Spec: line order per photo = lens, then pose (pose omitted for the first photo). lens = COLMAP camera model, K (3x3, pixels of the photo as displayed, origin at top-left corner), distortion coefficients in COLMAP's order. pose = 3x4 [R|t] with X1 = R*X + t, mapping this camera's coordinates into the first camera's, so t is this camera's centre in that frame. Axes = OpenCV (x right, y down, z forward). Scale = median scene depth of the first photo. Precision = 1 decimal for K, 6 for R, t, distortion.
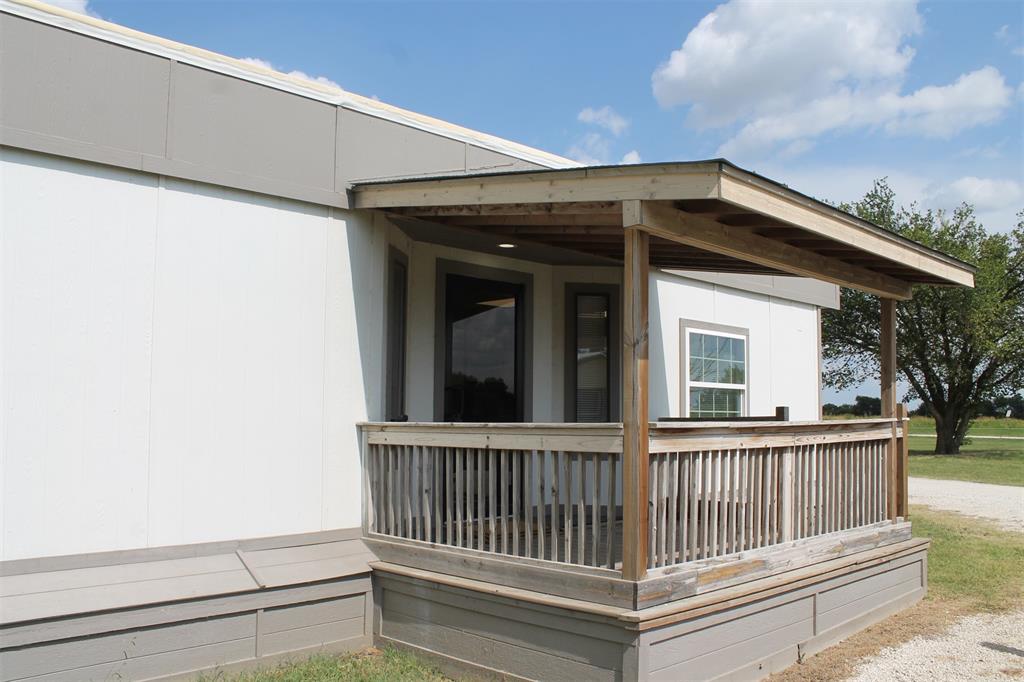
lens RADIAL K [[861.8, 0, 512.0], [0, 861.8, 341.0], [0, 0, 1]] dist [-0.206161, 0.000652]
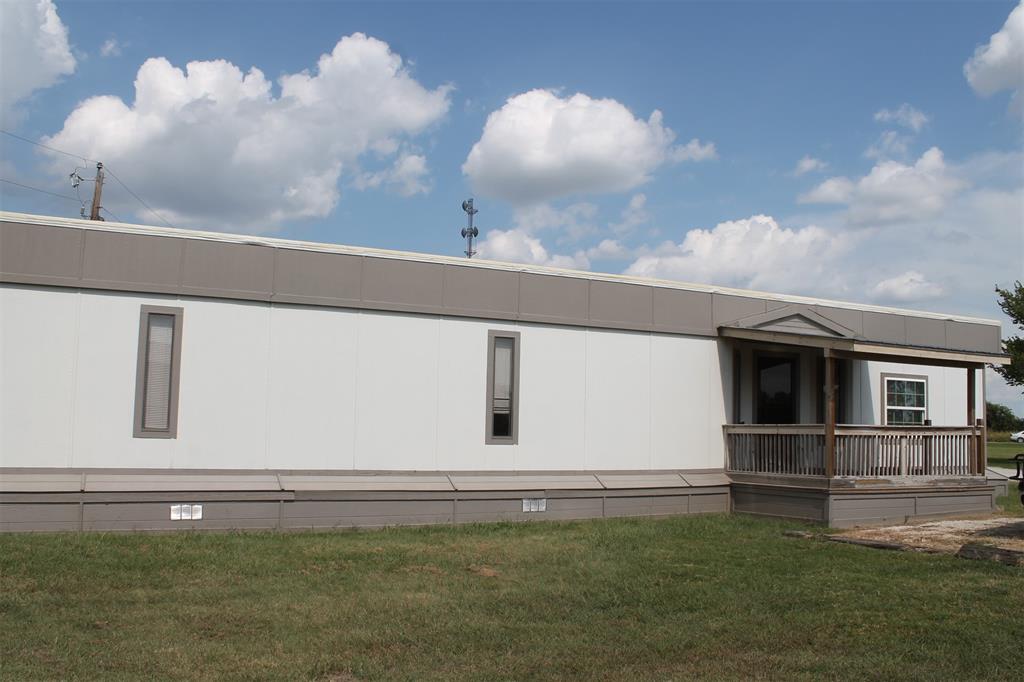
lens RADIAL K [[1040.6, 0, 511.7], [0, 1040.6, 373.7], [0, 0, 1]] dist [-0.010106, -0.002093]
pose [[0.958311, -0.005183, -0.285681, 0.093857], [0.014951, 0.999375, 0.032020, -0.159491], [0.285336, -0.034956, 0.957790, -2.088701]]
